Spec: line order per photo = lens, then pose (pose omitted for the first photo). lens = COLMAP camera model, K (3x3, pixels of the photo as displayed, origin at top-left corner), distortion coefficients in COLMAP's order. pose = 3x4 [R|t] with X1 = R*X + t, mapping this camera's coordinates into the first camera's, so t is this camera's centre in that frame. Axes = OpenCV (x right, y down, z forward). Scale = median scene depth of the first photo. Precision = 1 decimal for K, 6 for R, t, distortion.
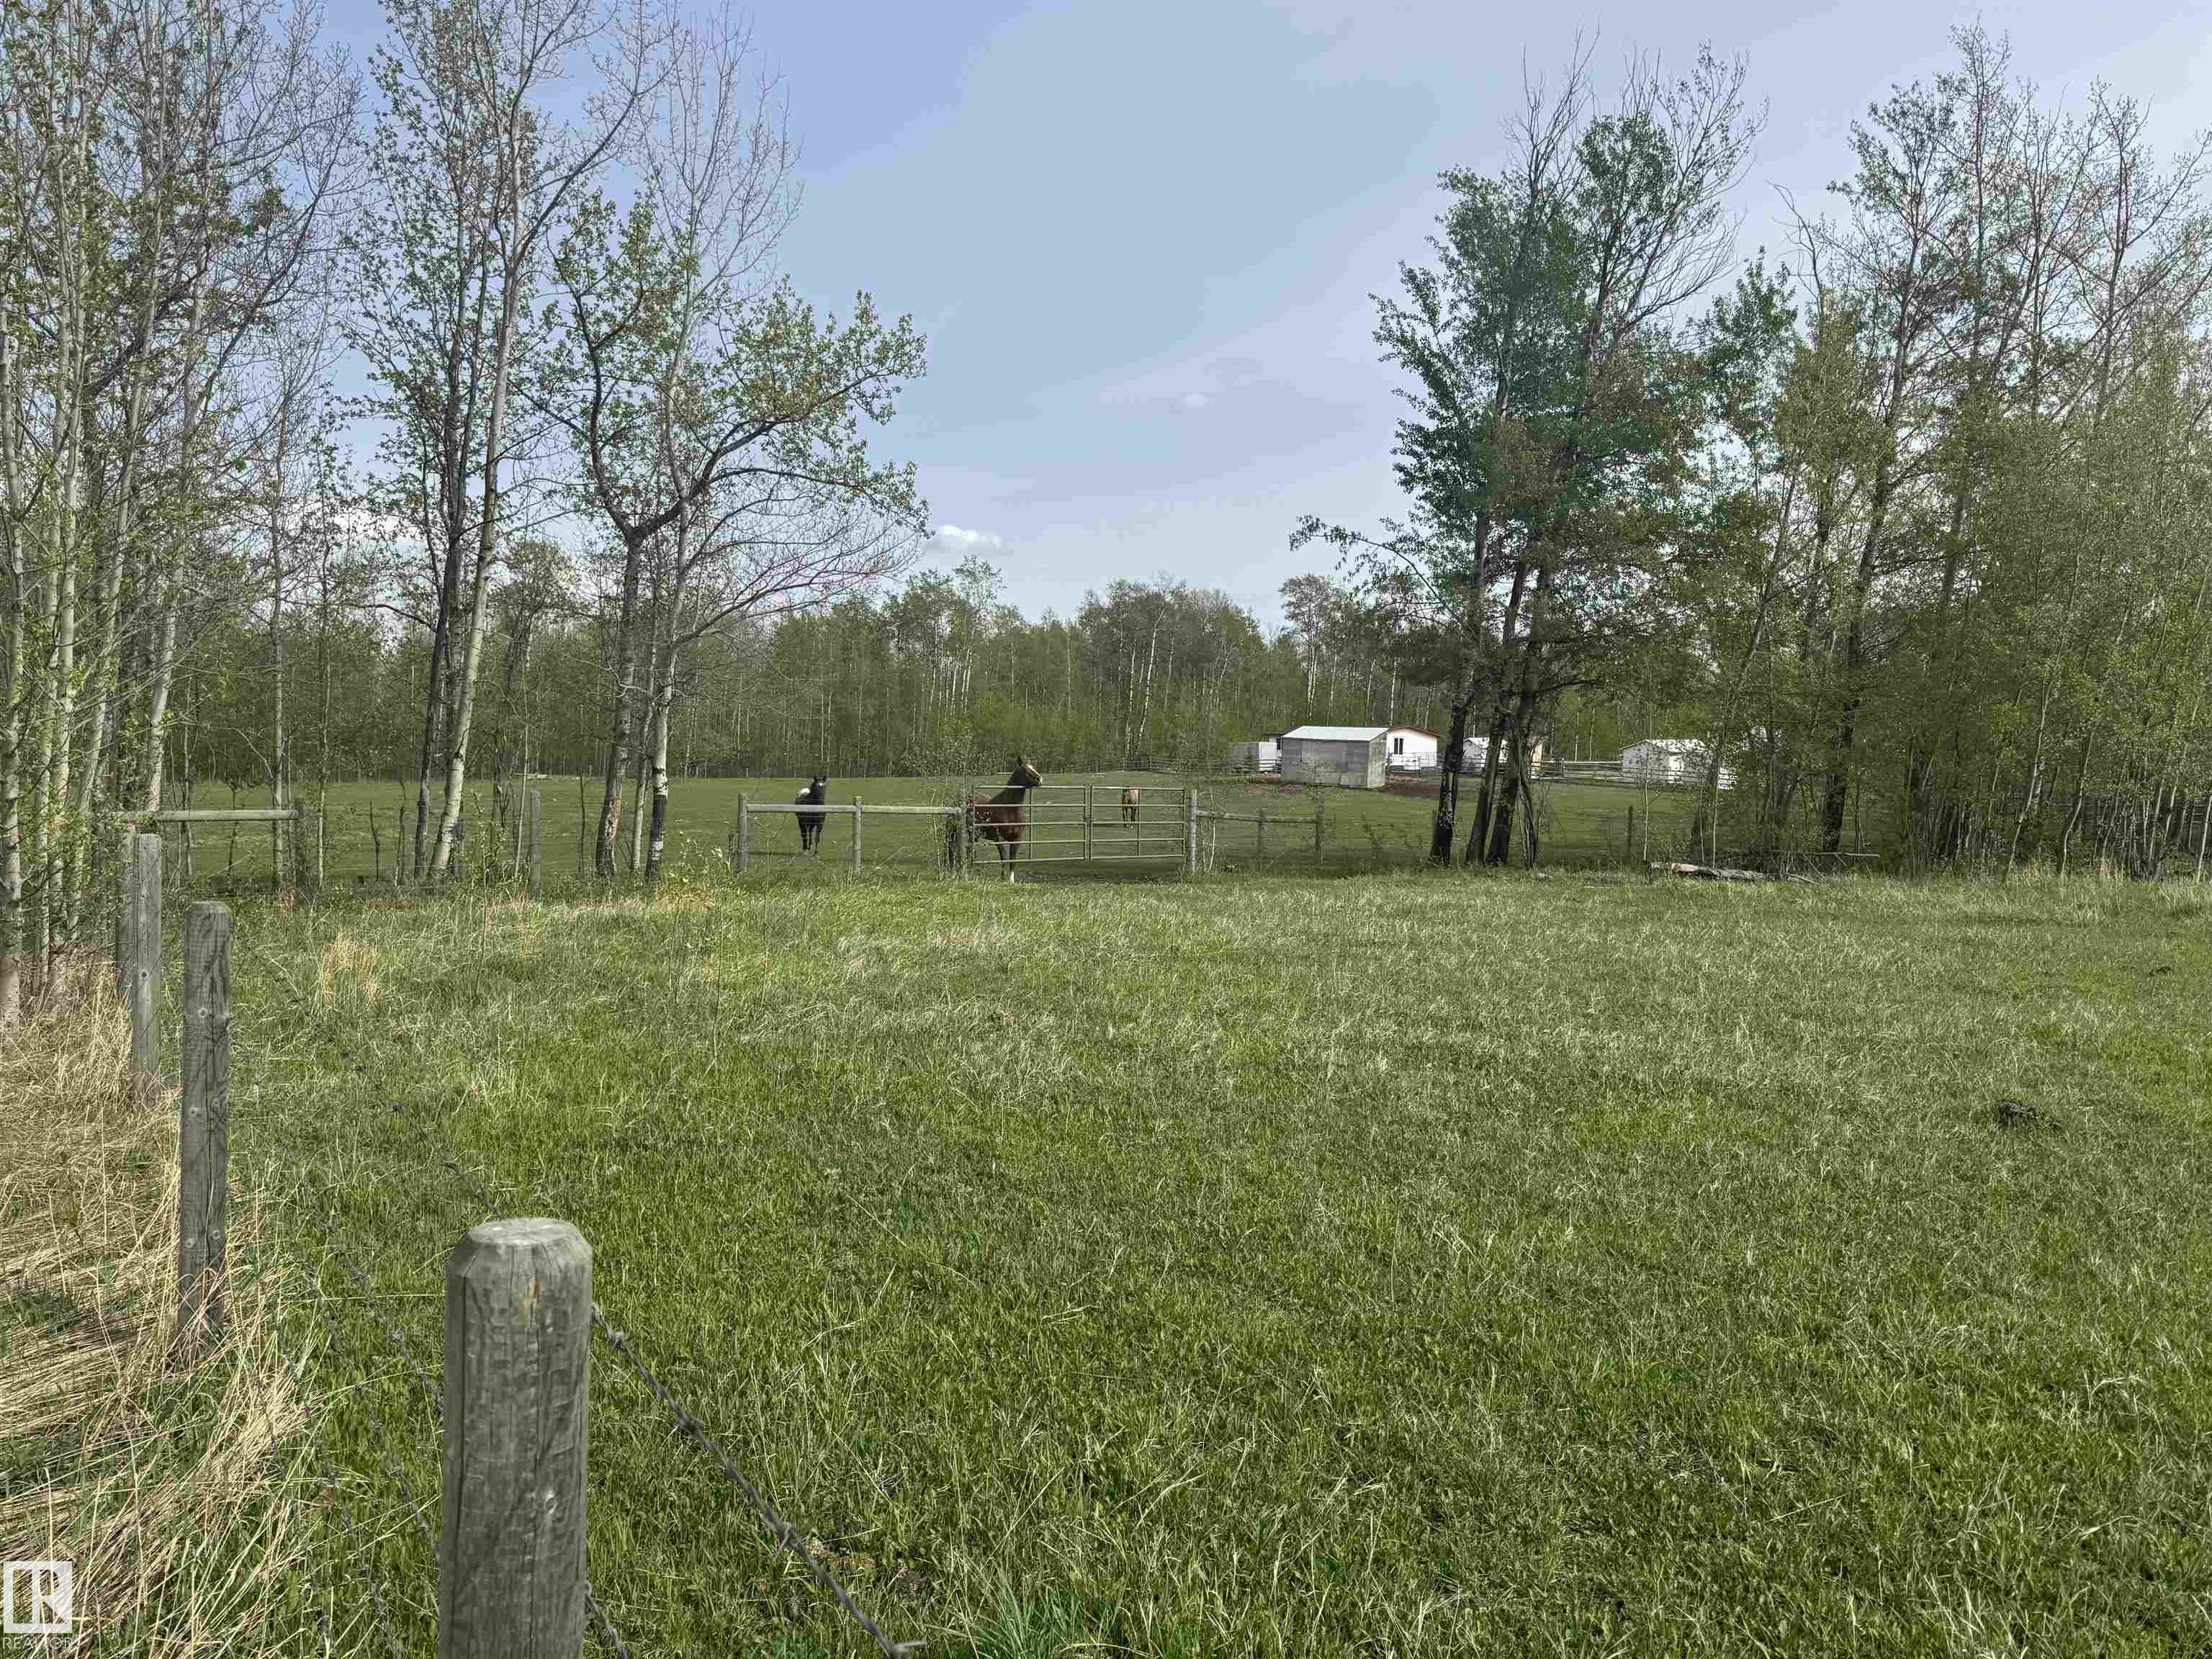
lens RADIAL K [[1567.3, 0, 1089.3], [0, 1567.3, 820.6], [0, 0, 1]] dist [0.086221, -0.097117]
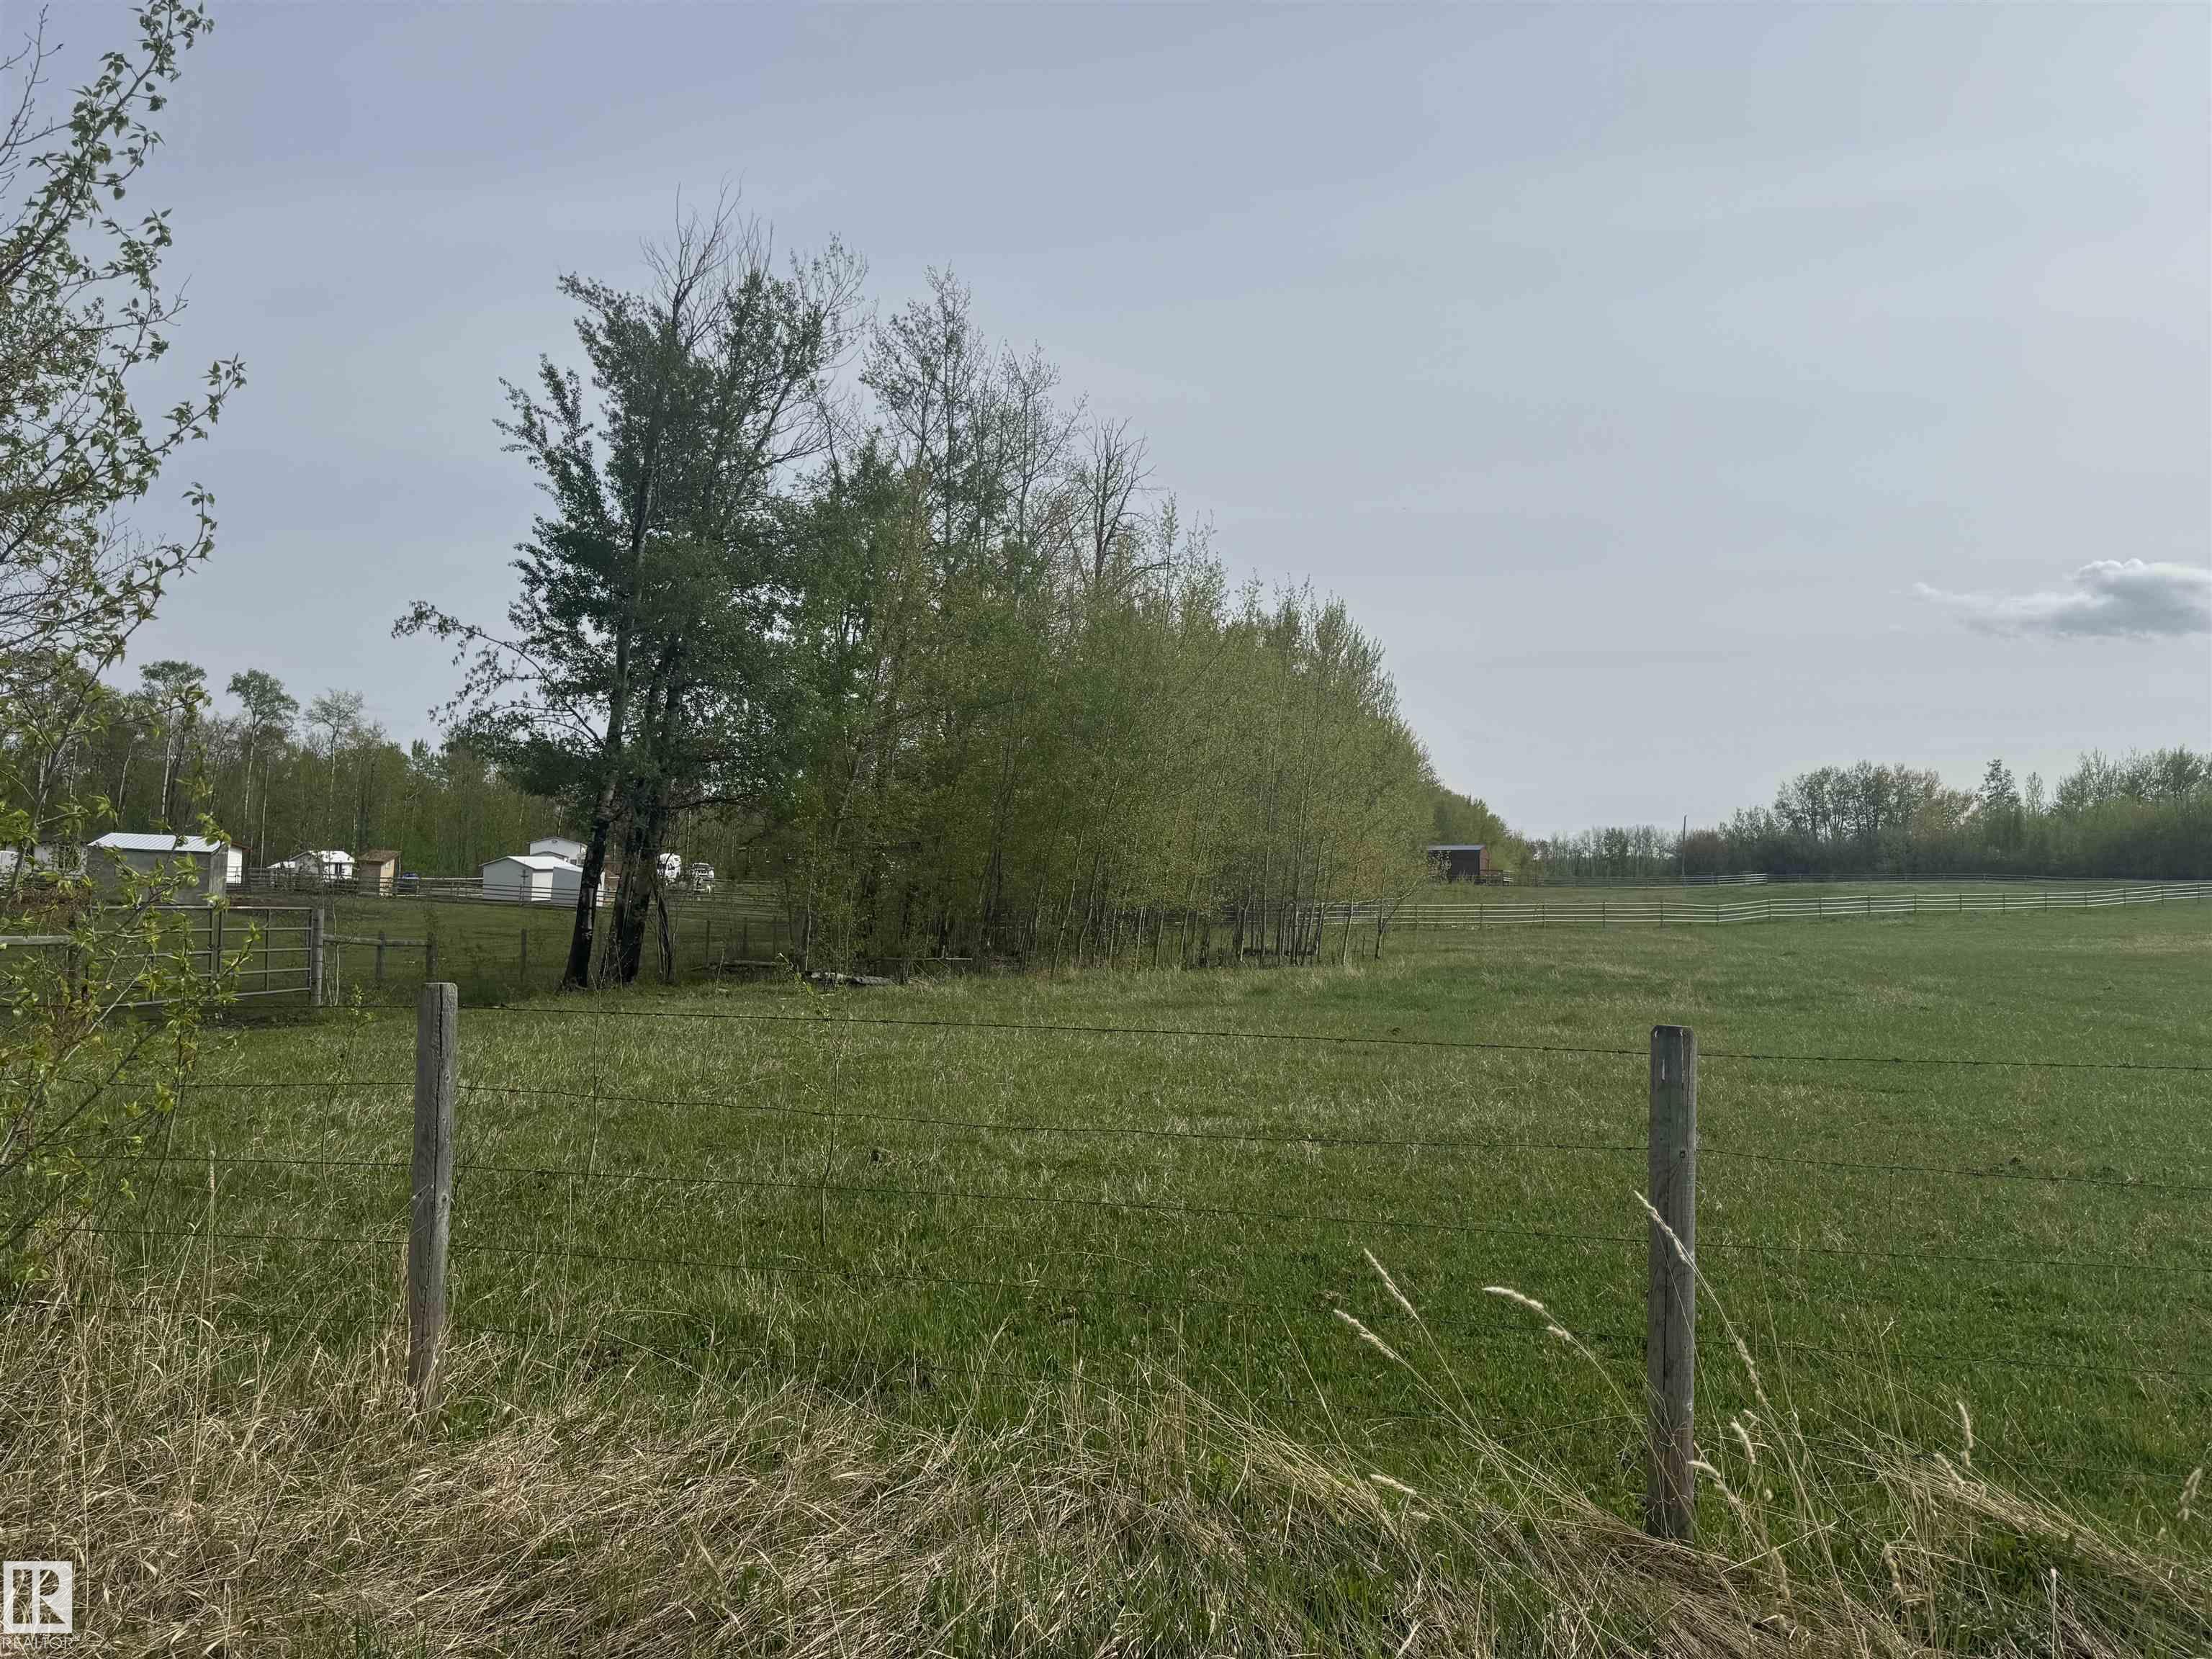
lens RADIAL K [[1567.3, 0, 1089.3], [0, 1567.3, 820.6], [0, 0, 1]] dist [0.086221, -0.097117]
pose [[0.706288, 0.022980, 0.707551, -0.232375], [0.029965, 0.997607, -0.062312, -0.001070], [-0.707290, 0.065212, 0.703909, 0.100351]]
